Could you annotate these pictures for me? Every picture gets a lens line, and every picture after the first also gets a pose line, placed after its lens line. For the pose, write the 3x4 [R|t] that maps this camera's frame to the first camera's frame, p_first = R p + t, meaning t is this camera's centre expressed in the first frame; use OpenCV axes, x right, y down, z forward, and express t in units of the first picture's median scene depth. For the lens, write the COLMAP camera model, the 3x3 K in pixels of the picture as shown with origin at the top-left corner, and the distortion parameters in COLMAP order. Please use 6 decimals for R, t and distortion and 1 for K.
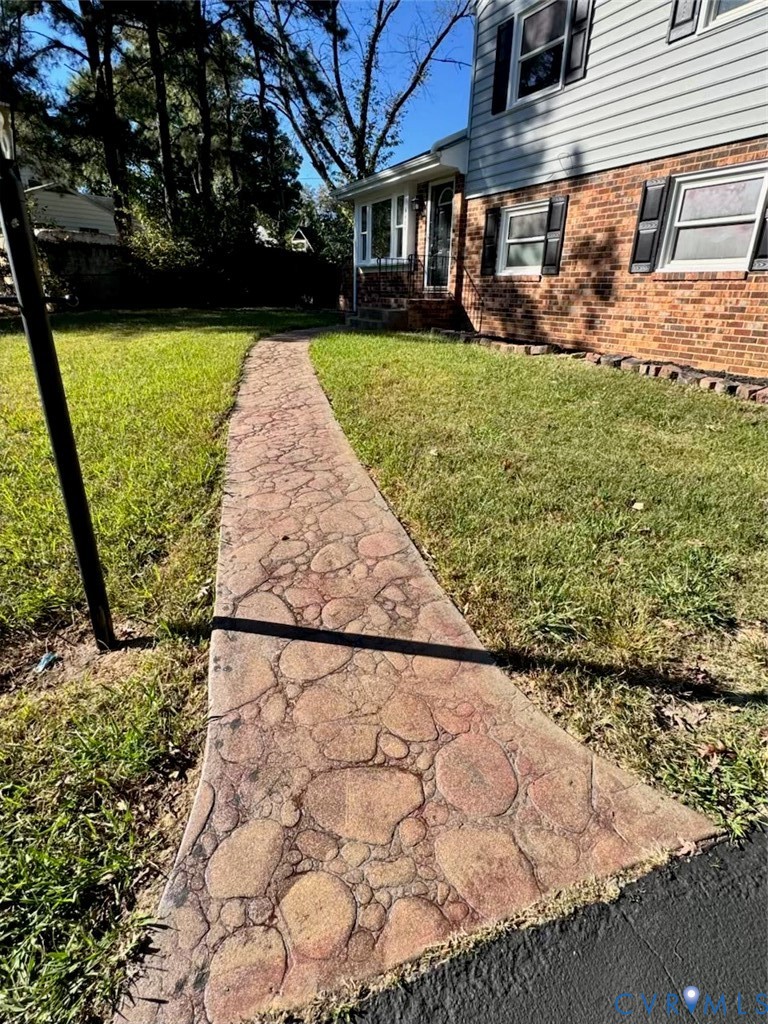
lens RADIAL K [[537.5, 0, 384.0], [0, 537.5, 512.0], [0, 0, 1]] dist [-0.002608, 0.000876]
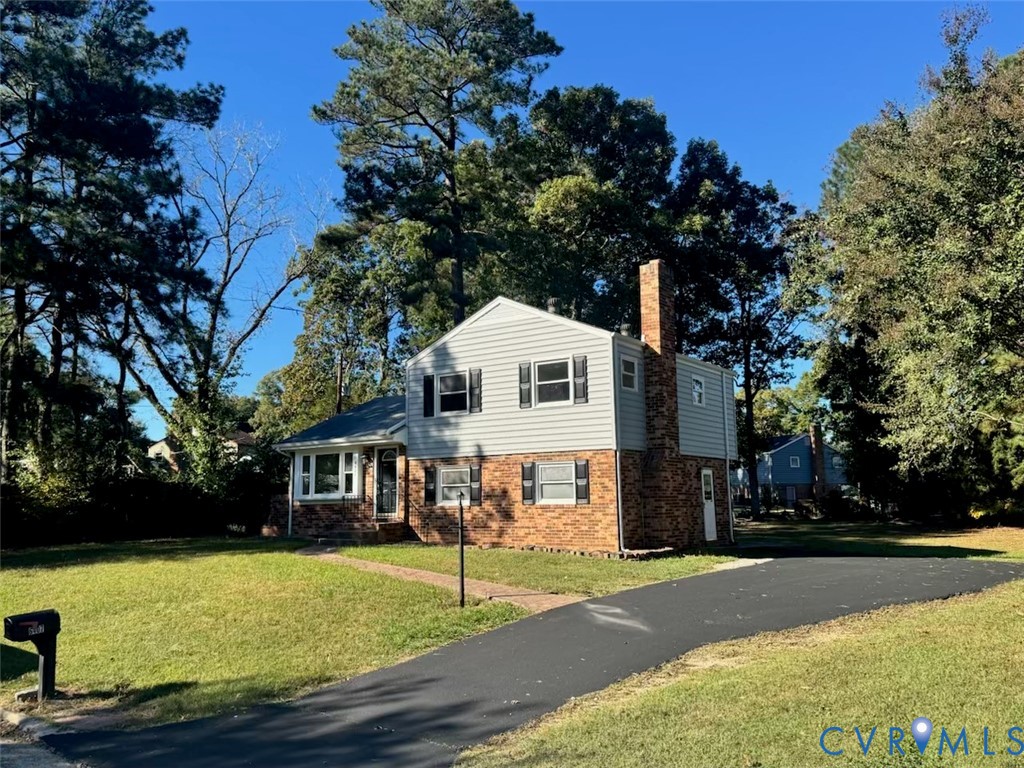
lens RADIAL K [[834.8, 0, 512.0], [0, 834.8, 384.0], [0, 0, 1]] dist [0.115078, -0.002528]
pose [[0.888106, 0.032882, 0.458462, -0.783027], [0.204185, 0.865394, -0.457604, 0.438544], [-0.411797, 0.500011, 0.761847, -1.198683]]
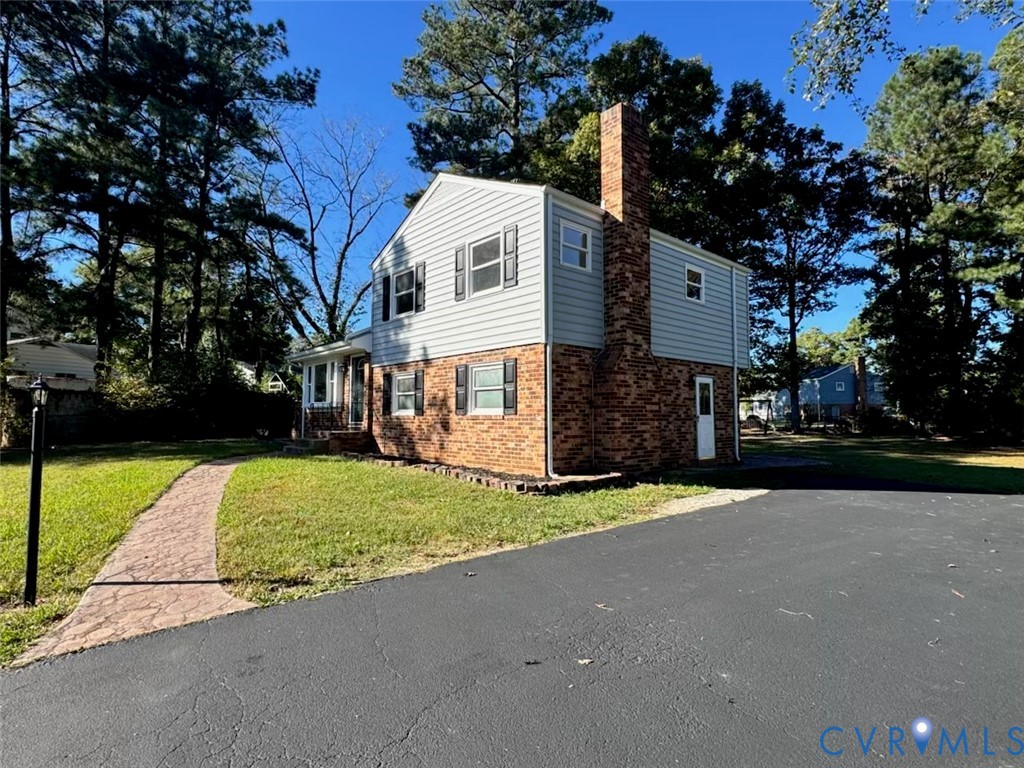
lens RADIAL K [[537.5, 0, 512.0], [0, 537.5, 384.0], [0, 0, 1]] dist [-0.002608, 0.000876]
pose [[0.970882, -0.002976, 0.239539, 0.196920], [0.107257, 0.899499, -0.423552, 0.137803], [-0.214205, 0.436912, 0.873627, -0.390983]]
